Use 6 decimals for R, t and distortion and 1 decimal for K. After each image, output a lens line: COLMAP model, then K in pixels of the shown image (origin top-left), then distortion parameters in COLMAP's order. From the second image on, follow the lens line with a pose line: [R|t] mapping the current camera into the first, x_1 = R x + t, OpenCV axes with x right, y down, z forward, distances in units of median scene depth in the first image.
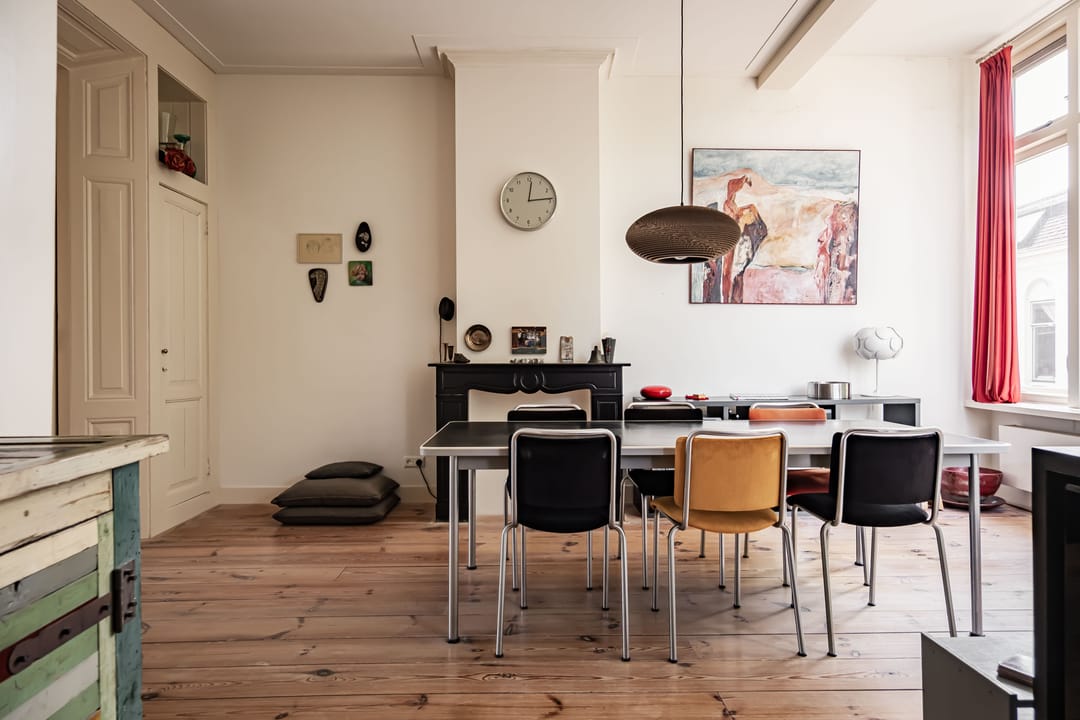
lens RADIAL K [[675.8, 0, 540.0], [0, 675.8, 360.0], [0, 0, 1]] dist [0.001736, -0.000151]
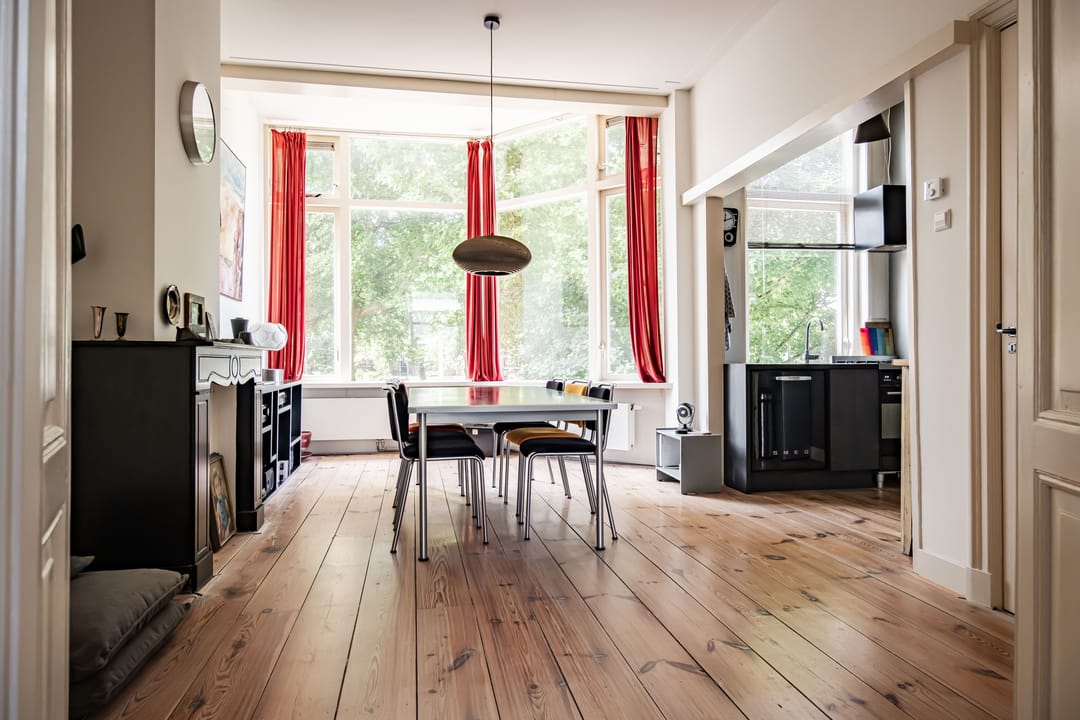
lens RADIAL K [[675.8, 0, 540.0], [0, 675.8, 360.0], [0, 0, 1]] dist [0.001736, -0.000151]
pose [[-0.162610, -0.000751, 0.986690, -1.192396], [0.008694, 0.999960, 0.002194, 0.029524], [-0.986652, 0.008935, -0.162597, 1.110145]]
